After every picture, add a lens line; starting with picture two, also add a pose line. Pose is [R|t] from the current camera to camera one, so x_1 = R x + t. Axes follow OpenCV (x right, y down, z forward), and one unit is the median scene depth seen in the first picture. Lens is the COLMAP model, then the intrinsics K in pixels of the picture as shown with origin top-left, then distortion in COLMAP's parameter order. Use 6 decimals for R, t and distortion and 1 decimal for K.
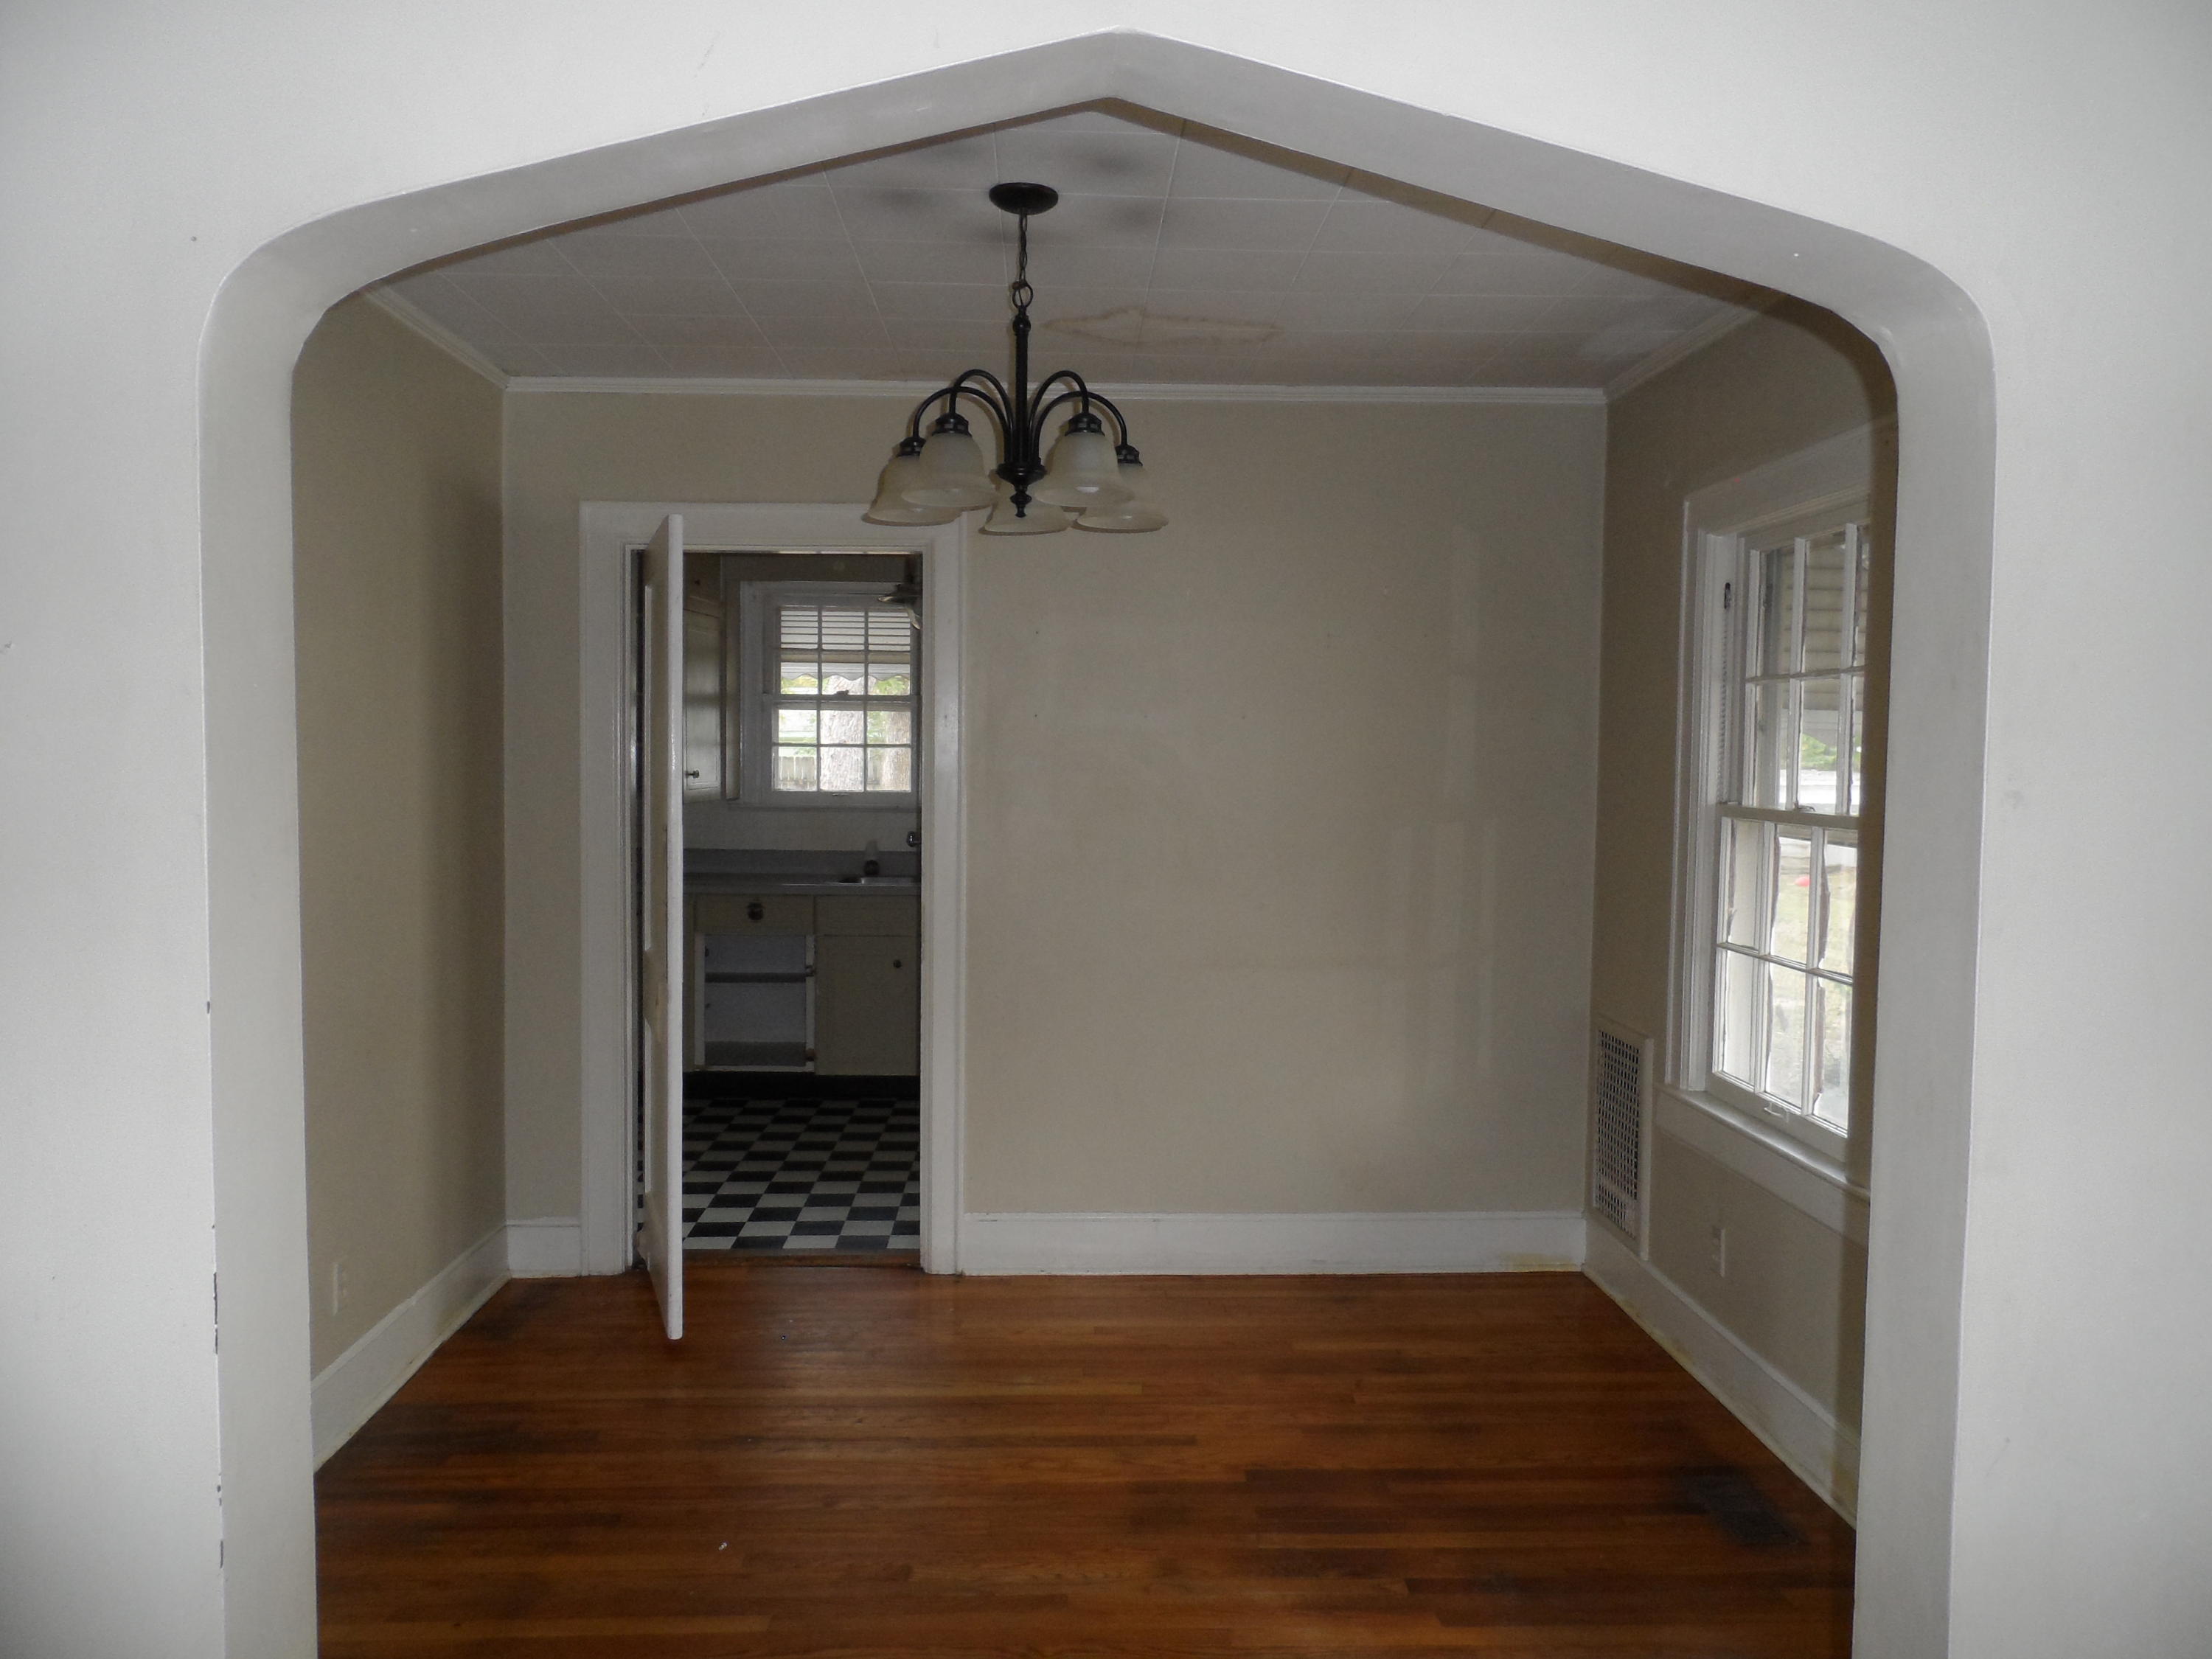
lens RADIAL K [[1660.0, 0, 1111.1], [0, 1660.0, 840.2], [0, 0, 1]] dist [-0.013470, -0.002541]
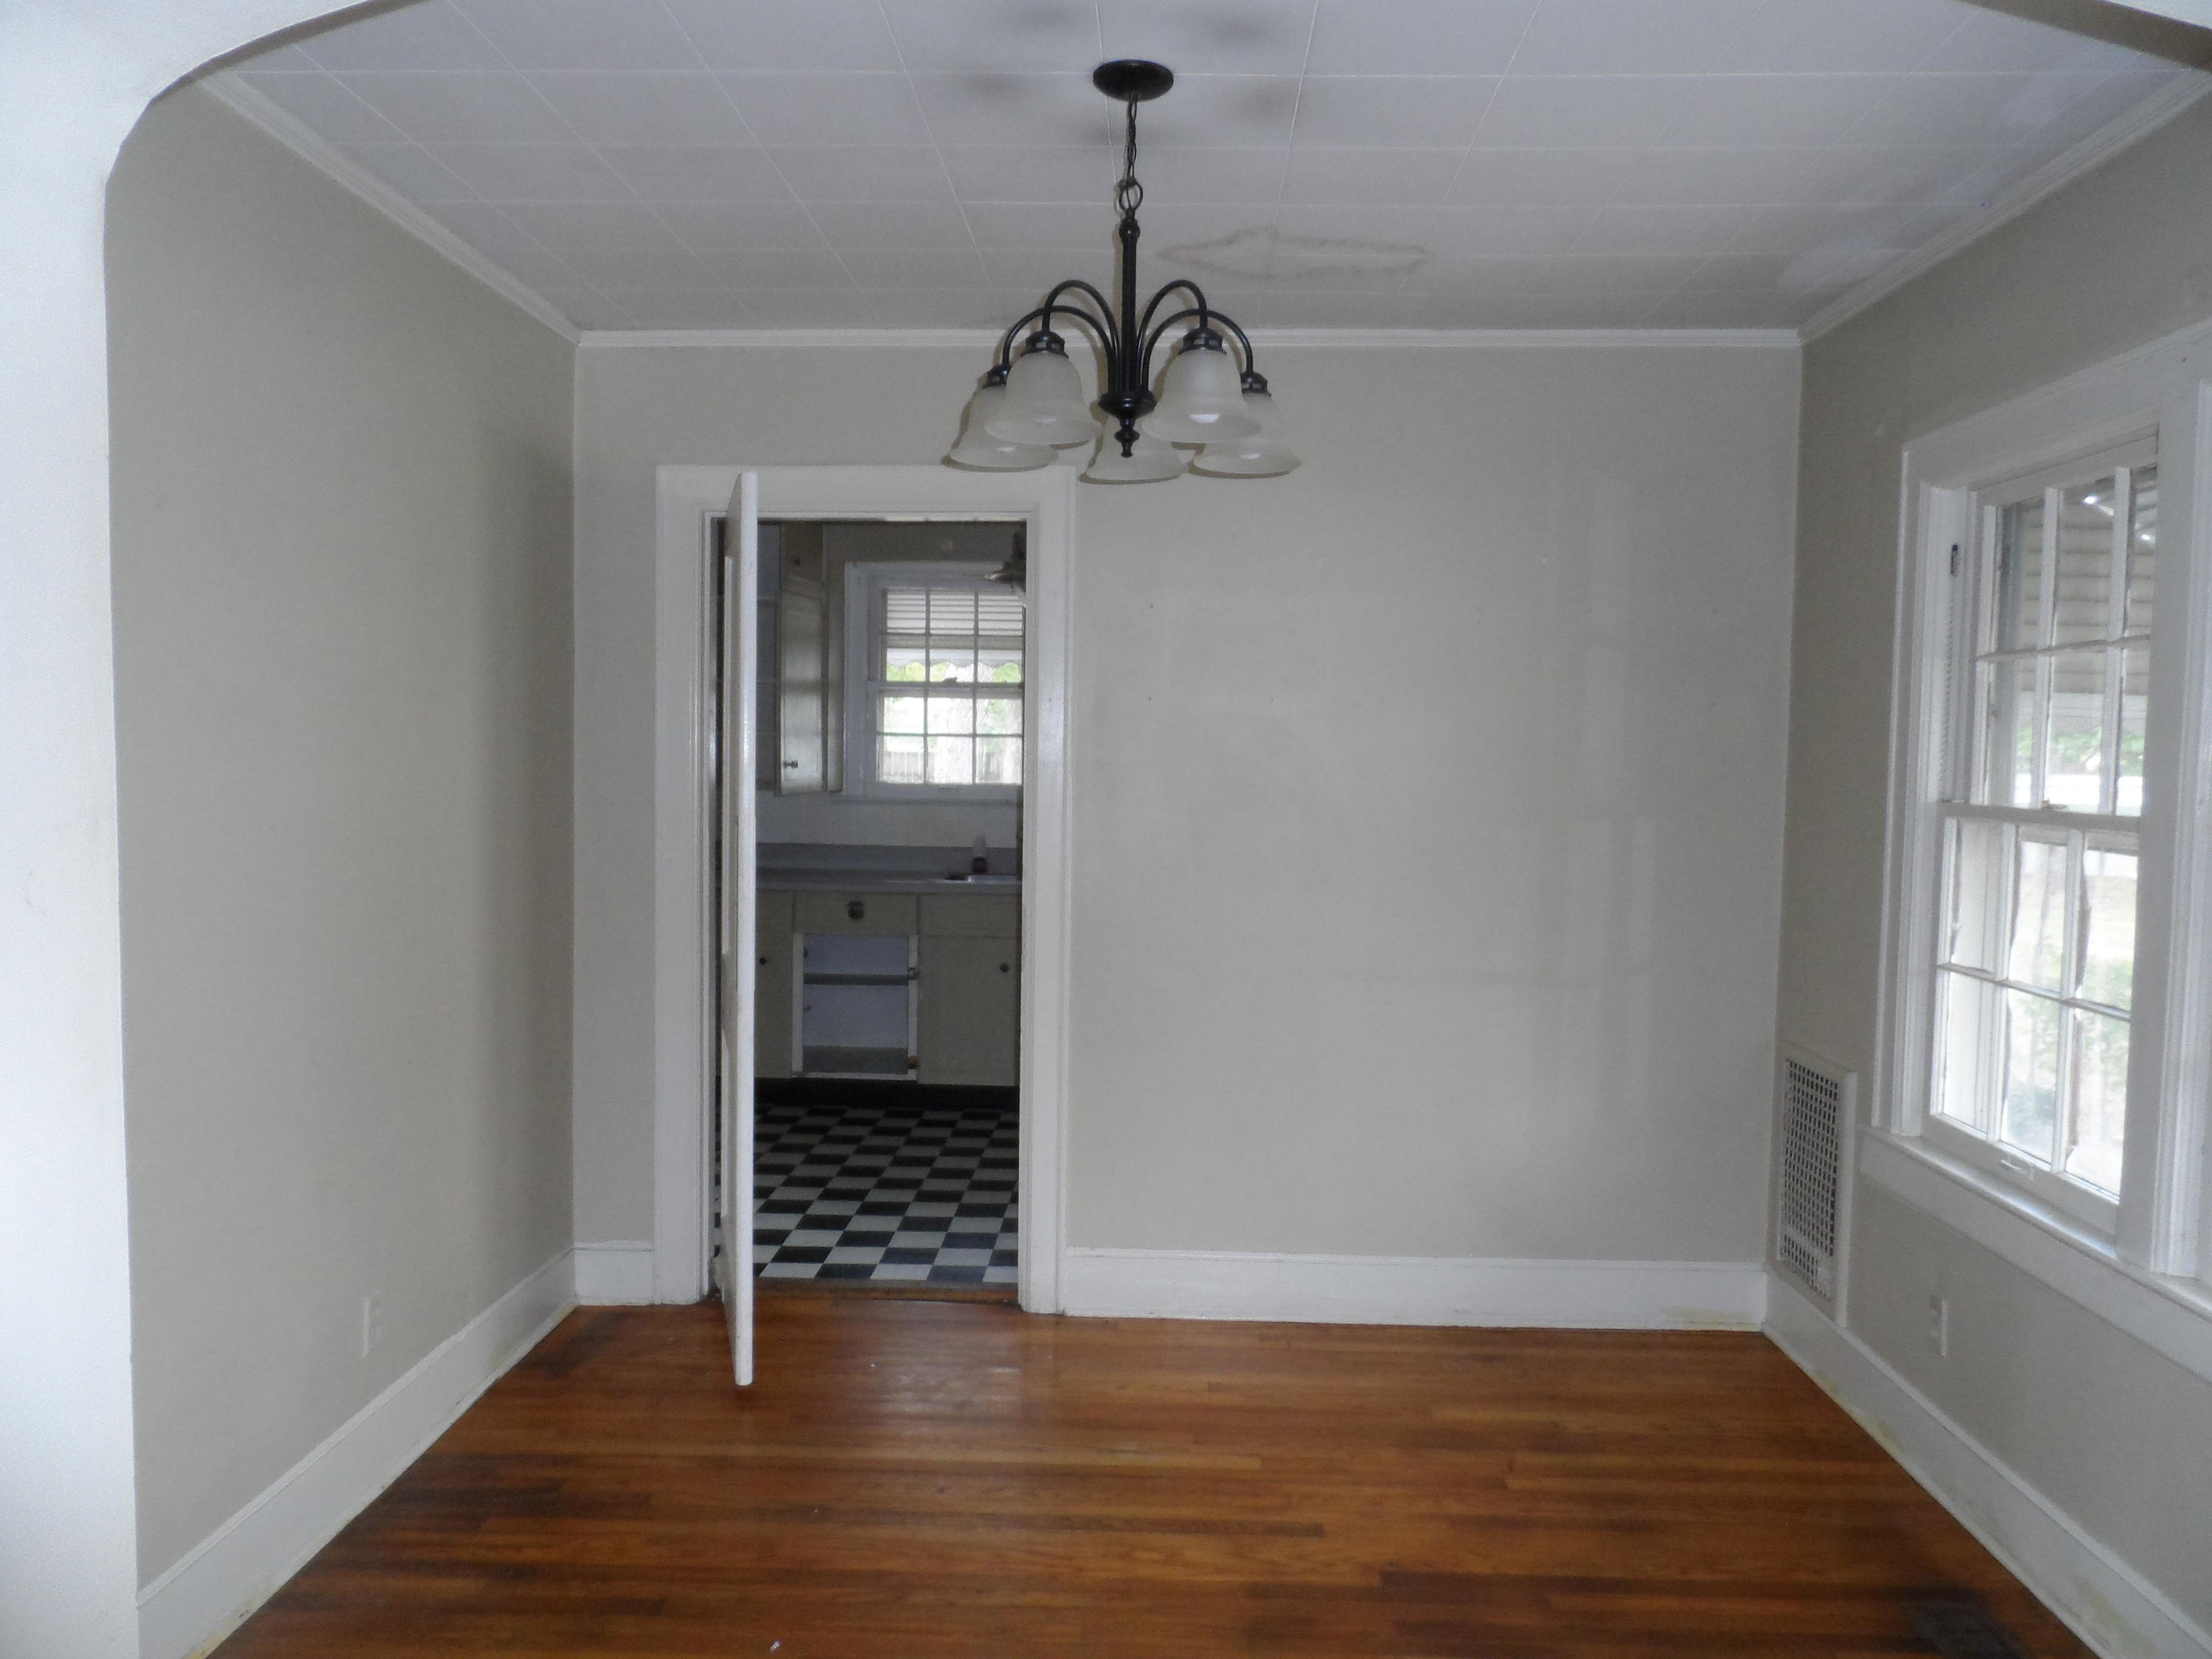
lens RADIAL K [[1660.0, 0, 1111.1], [0, 1660.0, 840.2], [0, 0, 1]] dist [-0.013470, -0.002541]
pose [[0.997176, 0.008629, -0.074602, 0.001968], [-0.008518, 0.999962, 0.001805, 0.000105], [0.074615, -0.001165, 0.997212, 0.114033]]
